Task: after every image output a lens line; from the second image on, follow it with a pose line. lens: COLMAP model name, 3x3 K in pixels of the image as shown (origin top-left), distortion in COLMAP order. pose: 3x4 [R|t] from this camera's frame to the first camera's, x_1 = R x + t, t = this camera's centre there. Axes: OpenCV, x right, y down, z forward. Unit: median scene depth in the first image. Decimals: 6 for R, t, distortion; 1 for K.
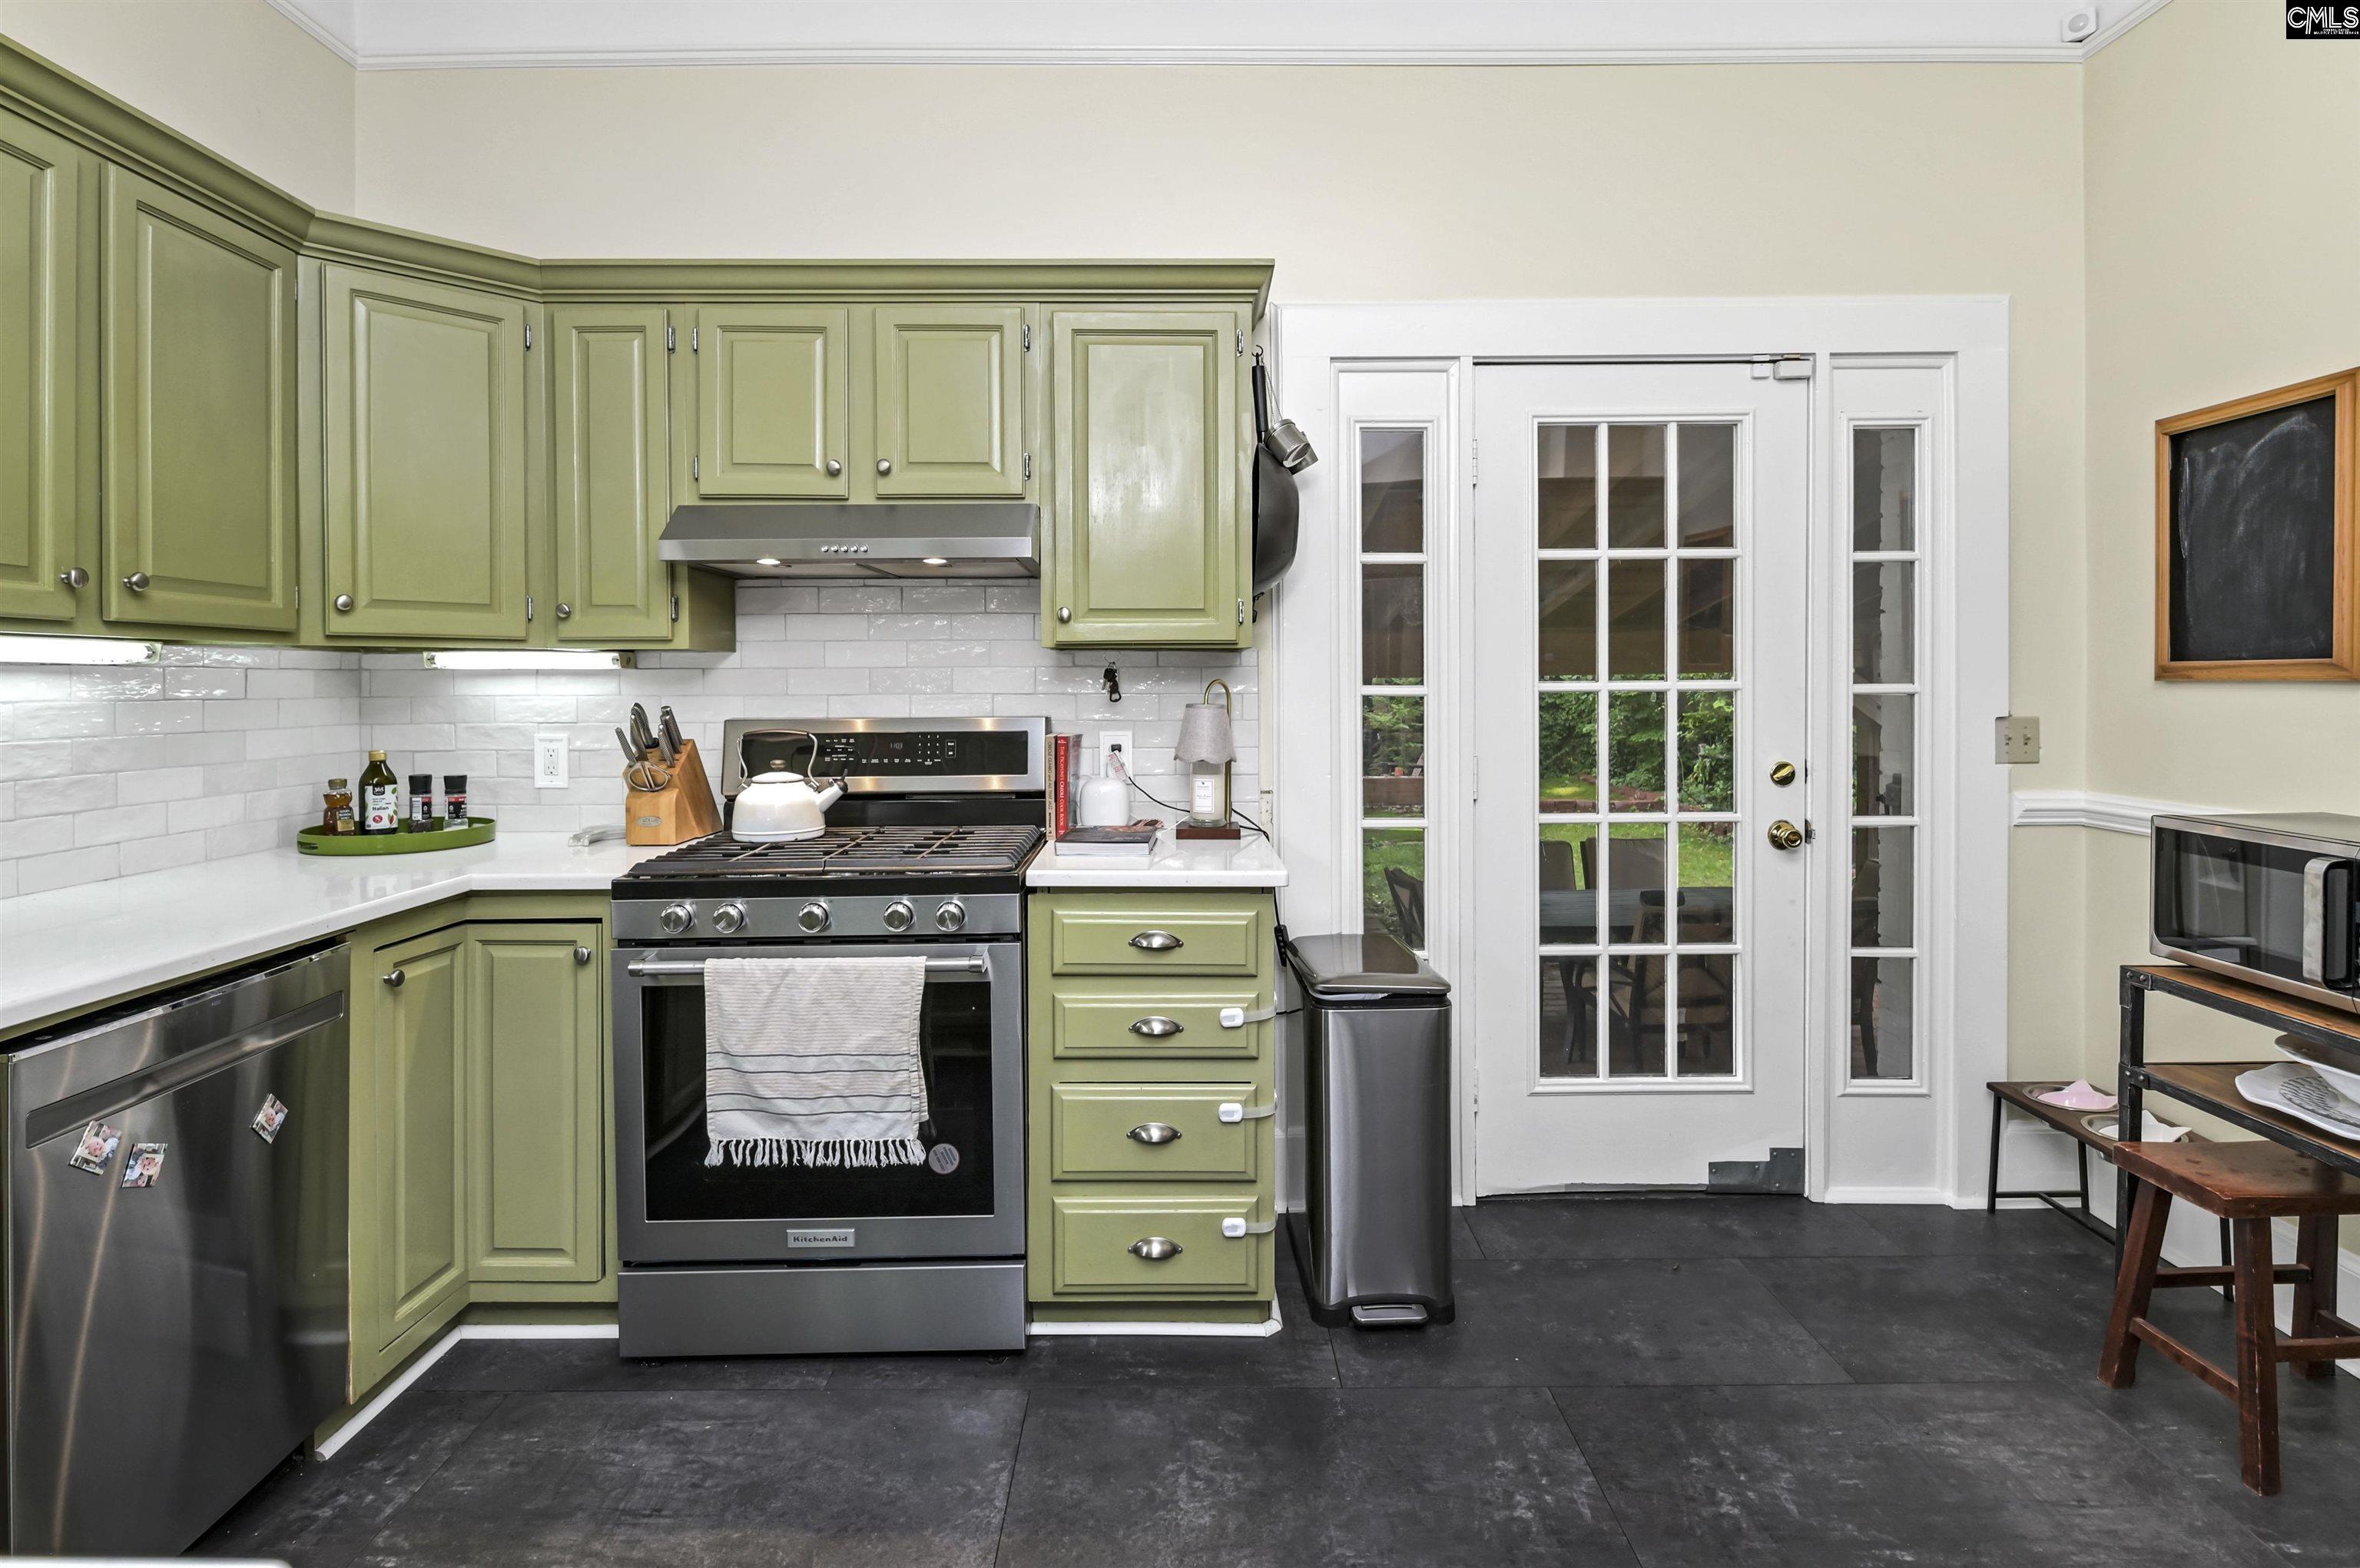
lens RADIAL K [[1185.7, 0, 1169.1], [0, 1185.7, 794.5], [0, 0, 1]] dist [-0.004111, -0.003477]
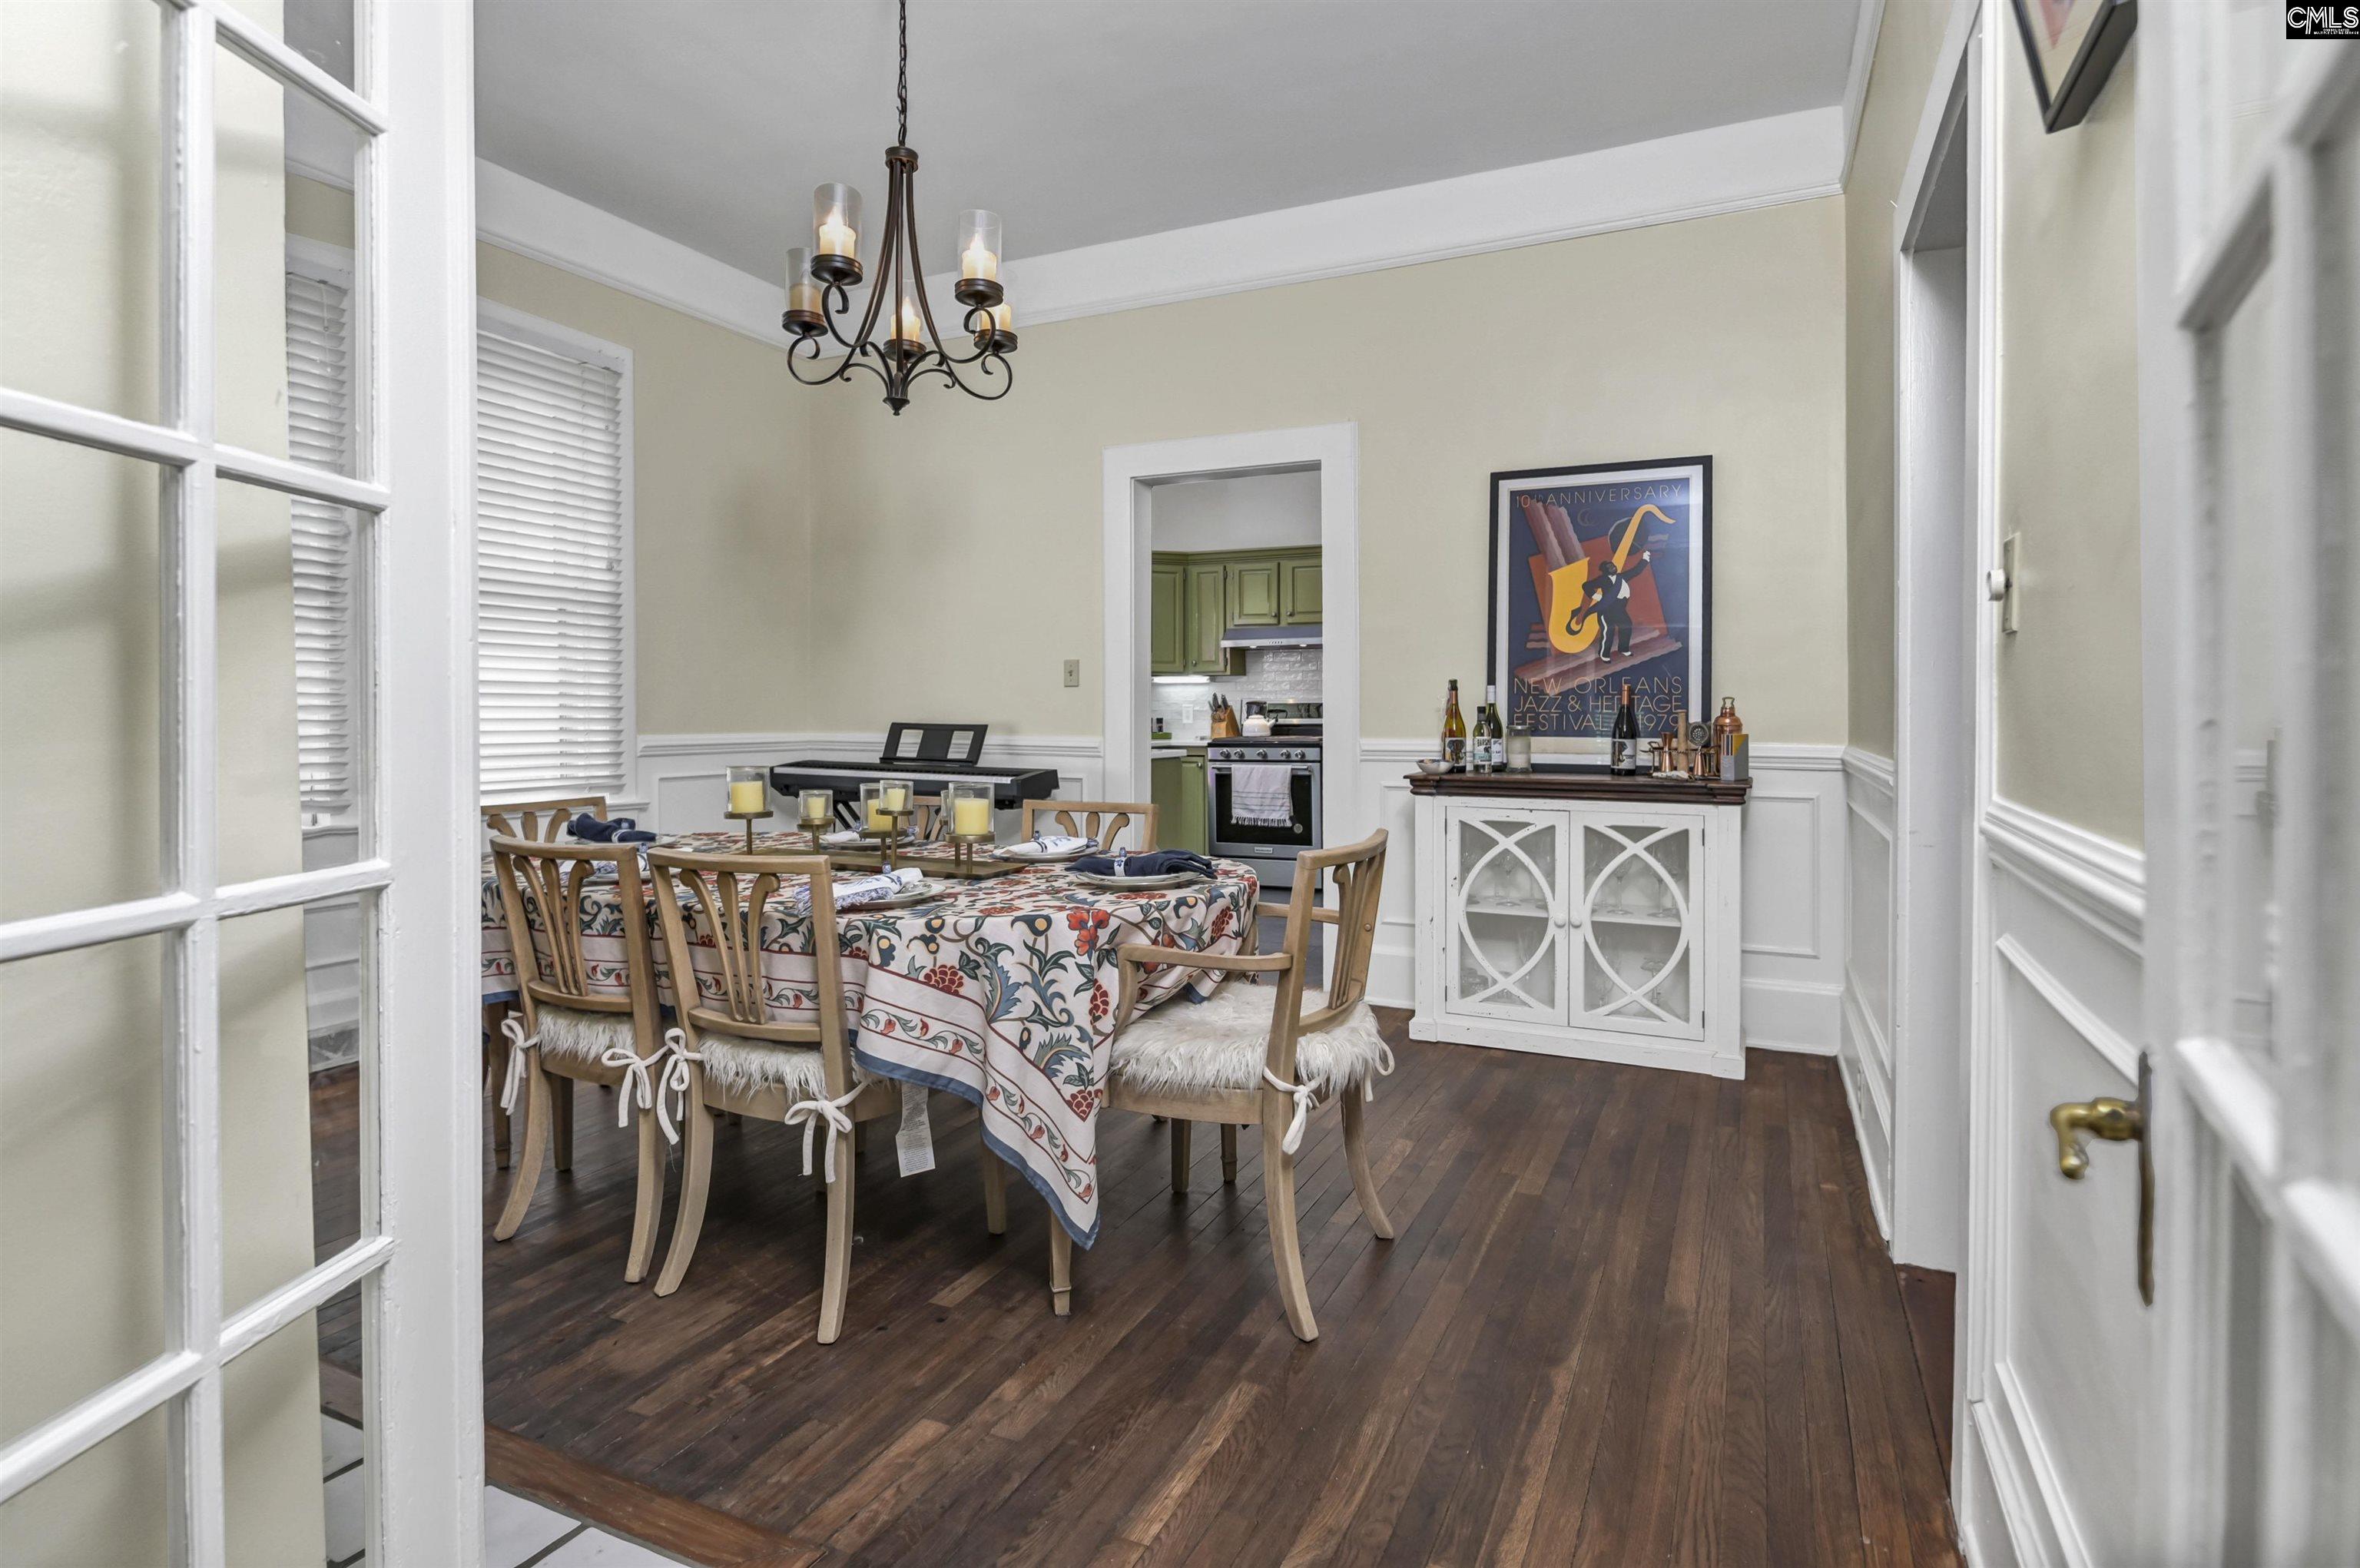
lens RADIAL K [[1185.7, 0, 1177.5], [0, 1185.7, 776.5], [0, 0, 1]] dist [-0.004111, -0.003477]
pose [[0.903819, 0.016671, -0.427590, 0.958987], [-0.011312, 0.999822, 0.015072, 0.114923], [0.427765, -0.008786, 0.903847, -2.235253]]
